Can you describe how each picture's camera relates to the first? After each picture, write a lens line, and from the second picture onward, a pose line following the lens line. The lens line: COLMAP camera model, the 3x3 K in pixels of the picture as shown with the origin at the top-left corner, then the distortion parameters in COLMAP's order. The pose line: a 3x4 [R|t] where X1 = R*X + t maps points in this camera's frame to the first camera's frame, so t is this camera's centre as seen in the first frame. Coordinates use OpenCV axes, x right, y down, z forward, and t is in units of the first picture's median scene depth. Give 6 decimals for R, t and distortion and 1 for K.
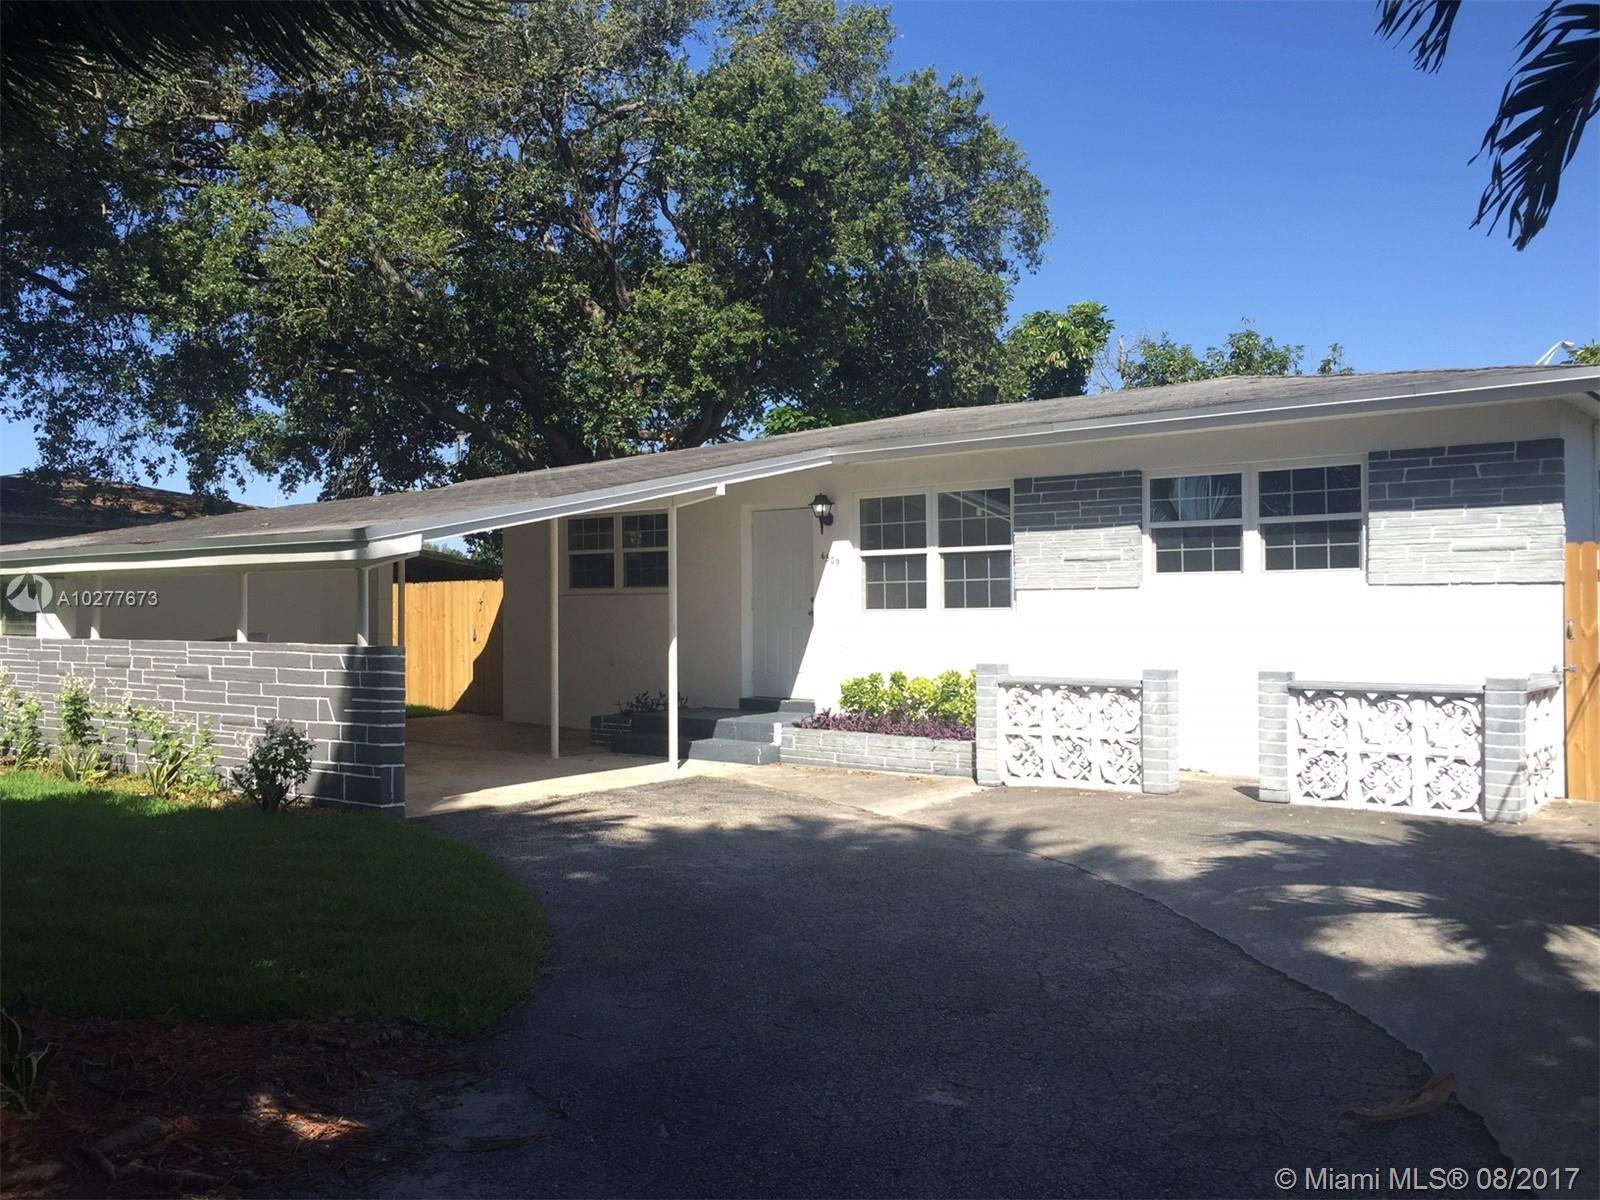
lens RADIAL K [[1372.7, 0, 801.3], [0, 1372.7, 611.9], [0, 0, 1]] dist [0.052354, -0.004169]
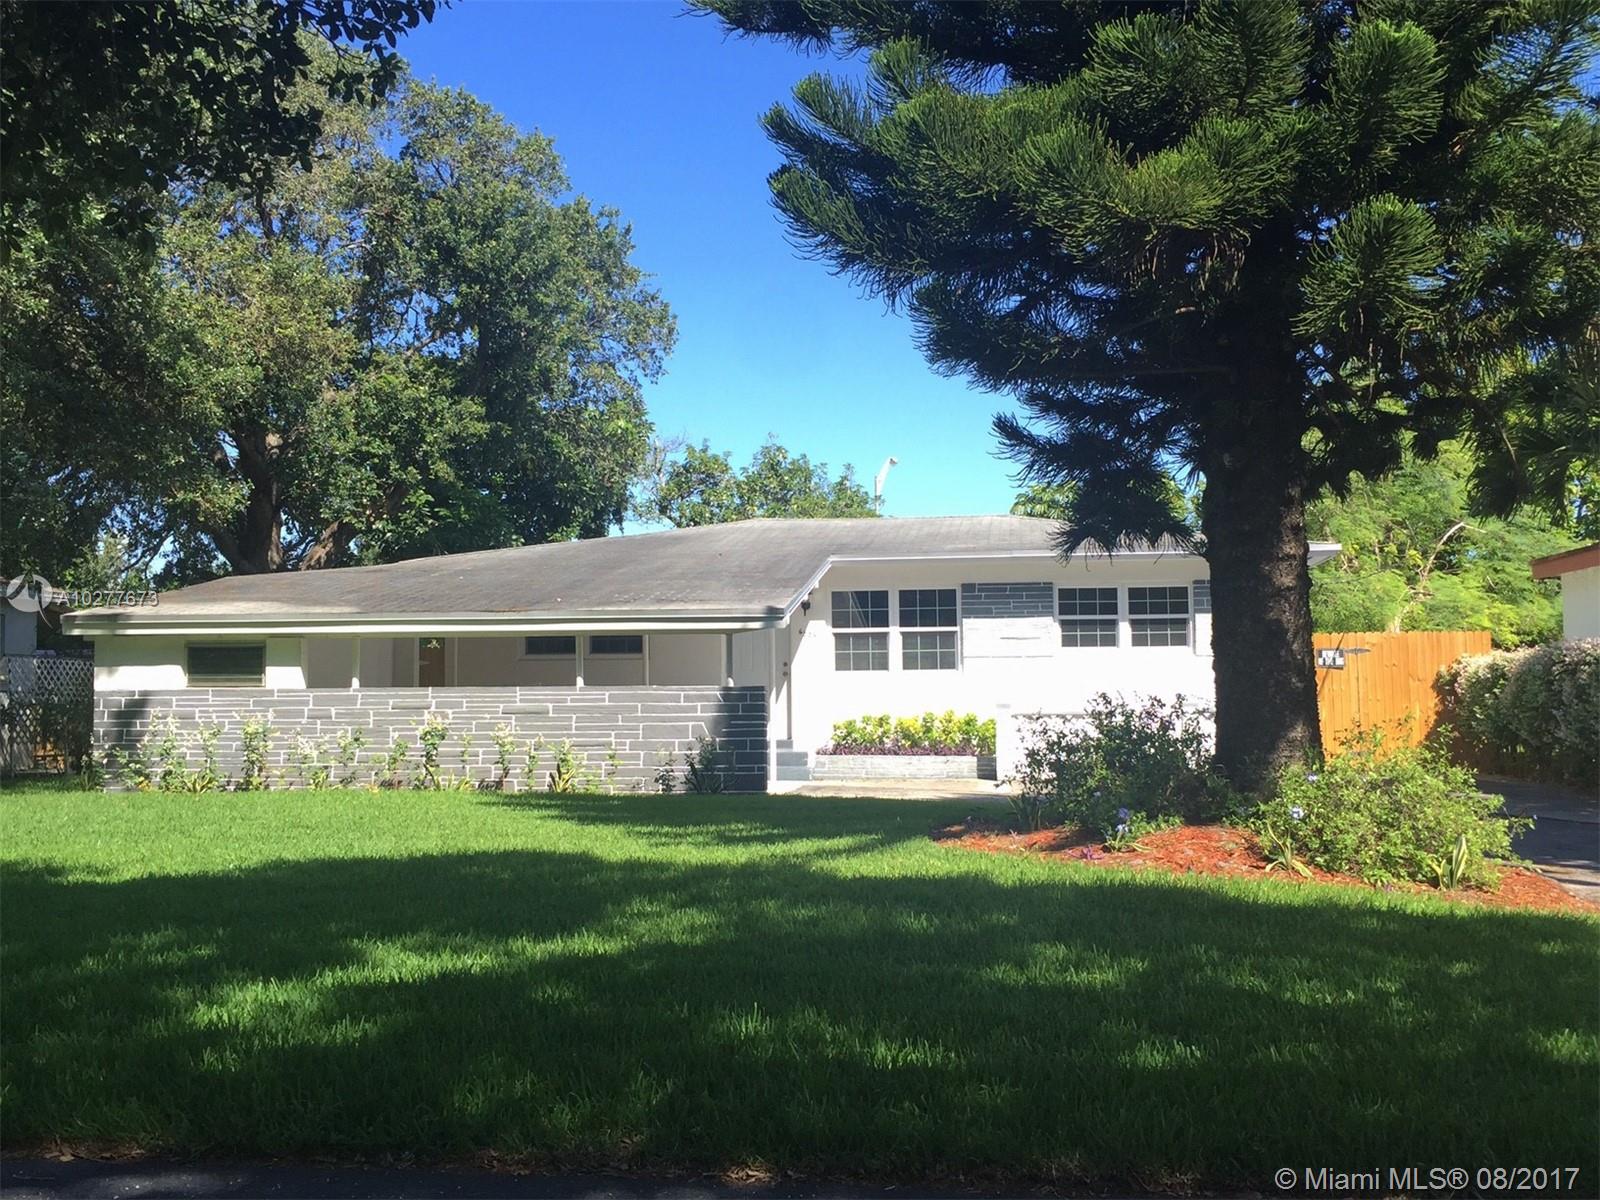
lens RADIAL K [[1613.6, 0, 798.4], [0, 1613.6, 595.4], [0, 0, 1]] dist [-0.001536, 0.000000]
pose [[0.858133, 0.032830, 0.512377, -0.909440], [0.002050, 0.997727, -0.067361, 0.034877], [-0.513424, 0.058855, 0.856115, -0.418638]]
